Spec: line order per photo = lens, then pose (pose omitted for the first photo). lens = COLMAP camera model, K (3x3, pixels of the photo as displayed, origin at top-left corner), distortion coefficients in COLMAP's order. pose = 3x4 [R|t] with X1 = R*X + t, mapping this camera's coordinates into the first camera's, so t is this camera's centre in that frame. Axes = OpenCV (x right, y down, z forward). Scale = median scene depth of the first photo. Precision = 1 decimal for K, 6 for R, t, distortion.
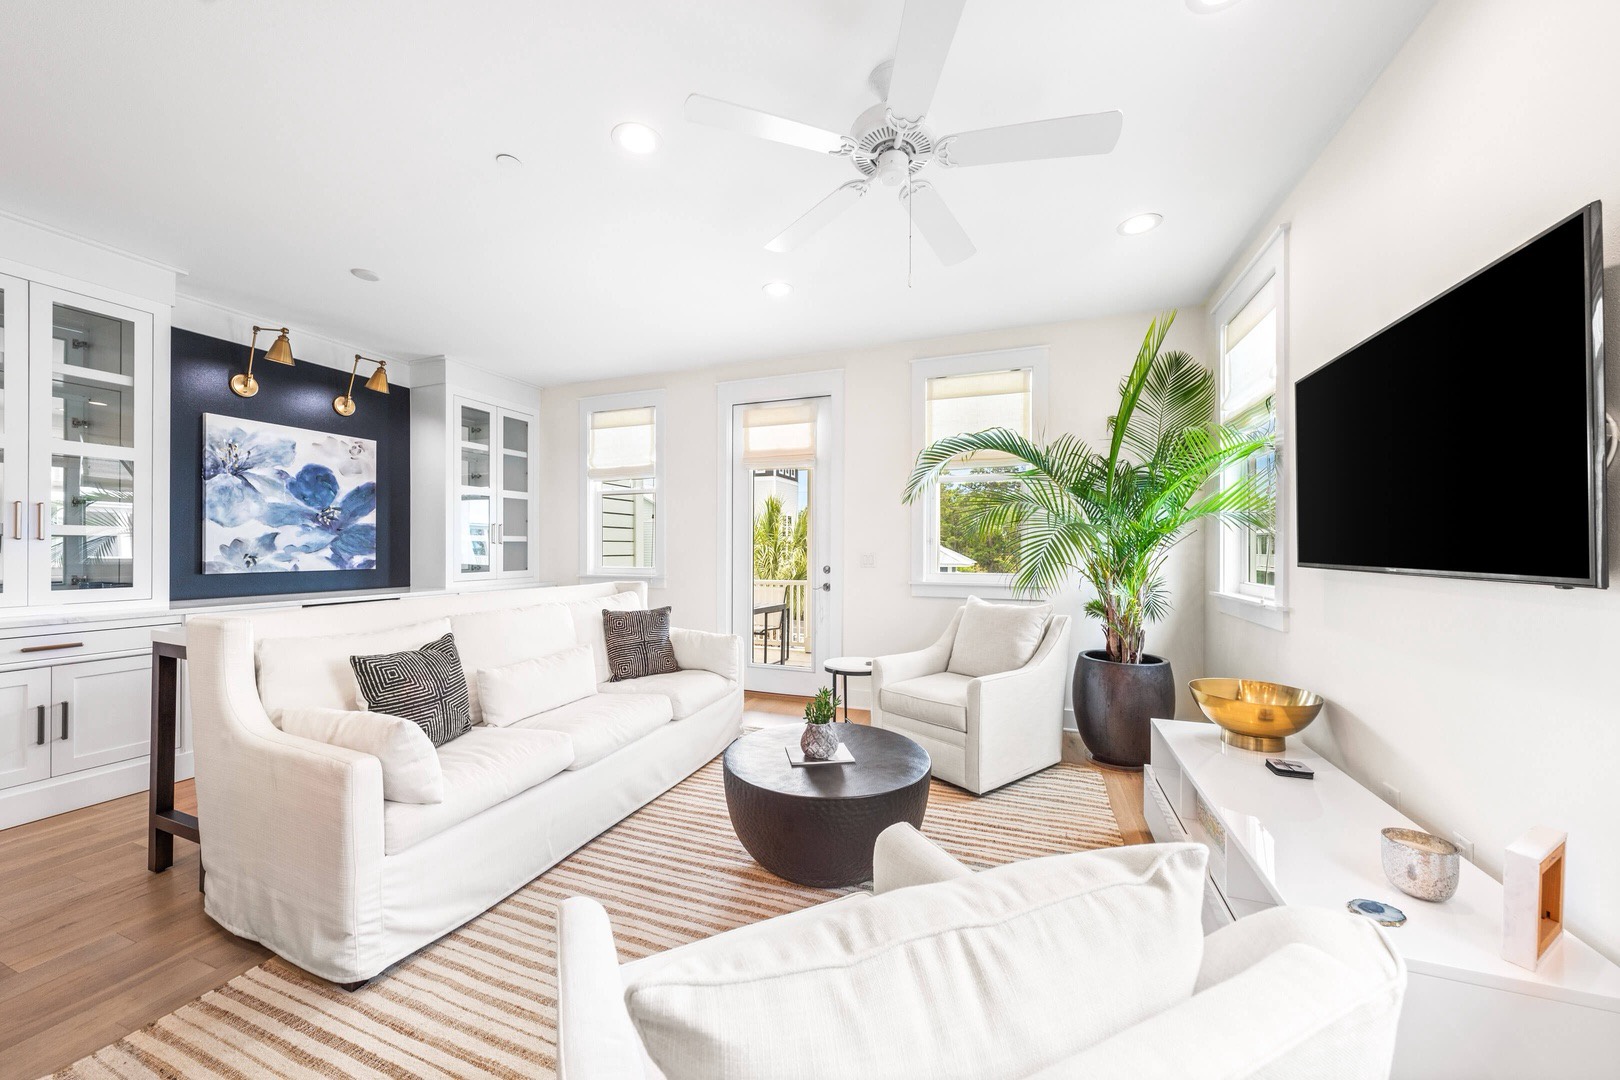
lens RADIAL K [[575.9, 0, 808.5], [0, 575.9, 546.3], [0, 0, 1]] dist [-0.001393, -0.000202]
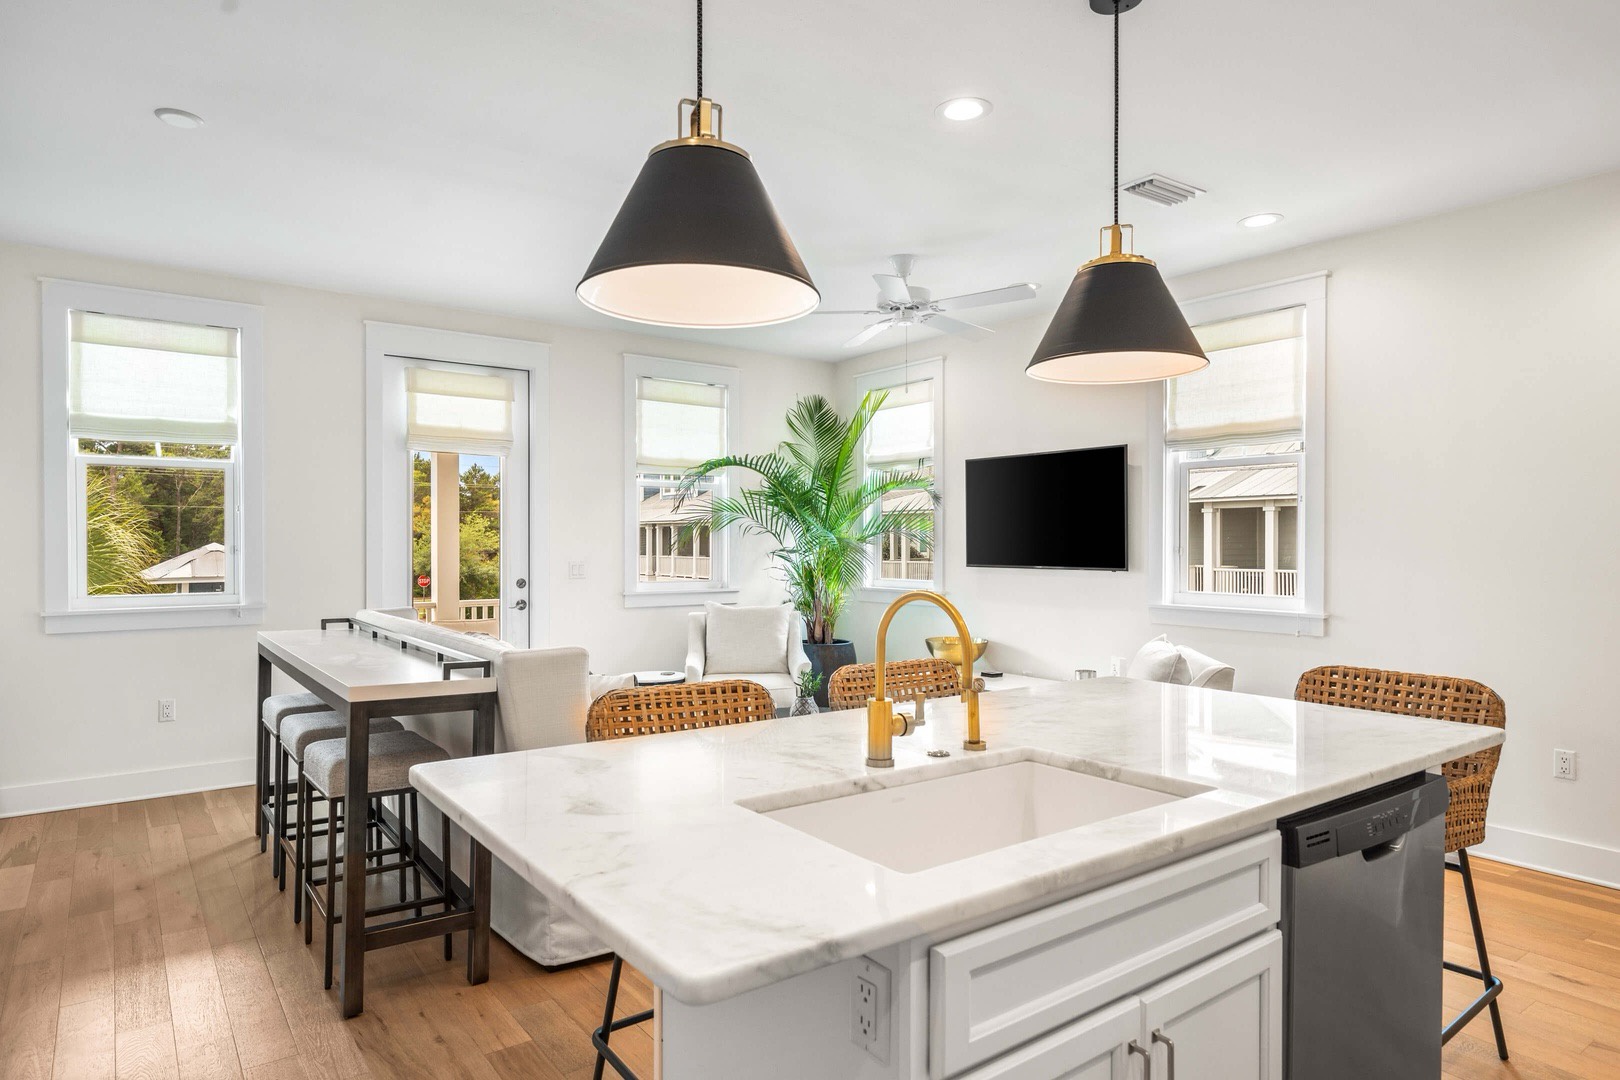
lens RADIAL K [[947.9, 0, 818.0], [0, 947.9, 541.5], [0, 0, 1]] dist [-0.001663, -0.000360]
pose [[0.536234, 0.000784, 0.844069, -1.184049], [-0.000902, 1.000000, -0.000356, -0.025788], [-0.844069, -0.000571, 0.536234, -0.097609]]
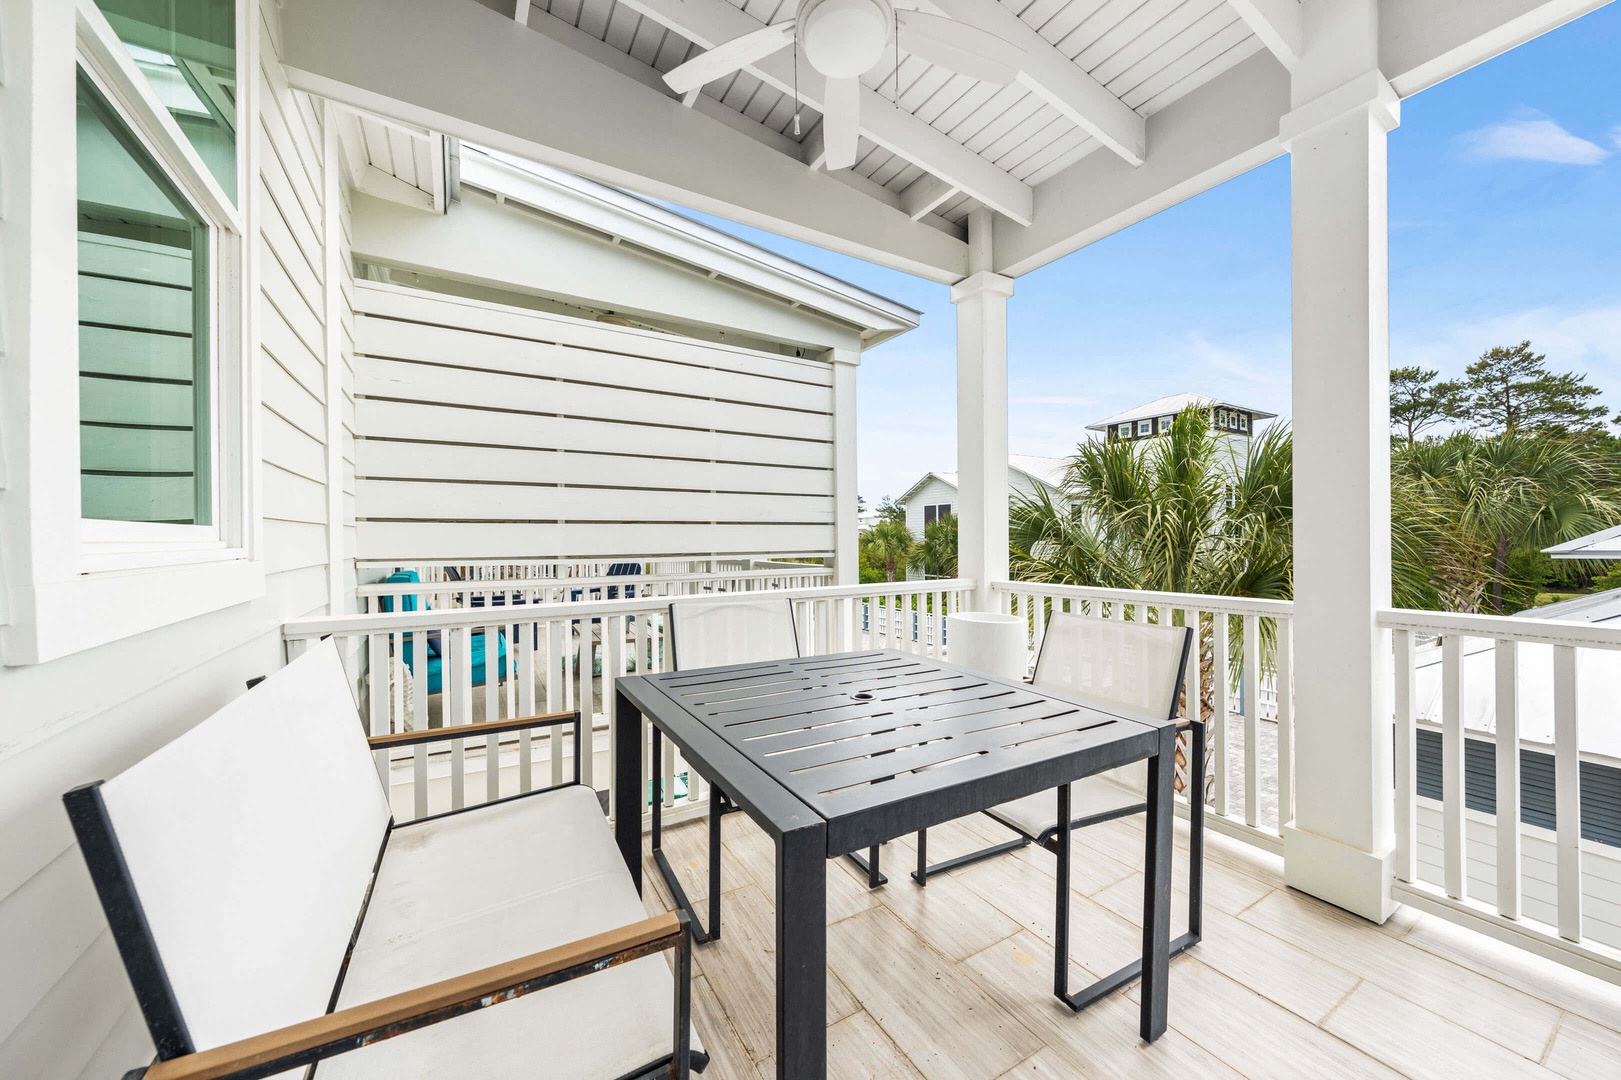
lens RADIAL K [[578.8, 0, 810.5], [0, 578.8, 540.0], [0, 0, 1]] dist [0.000759, -0.000002]
pose [[0.782514, -0.001790, -0.622631, -0.023381], [0.003695, 0.999992, 0.001769, 0.070415], [0.622623, -0.003685, 0.782514, 1.536533]]
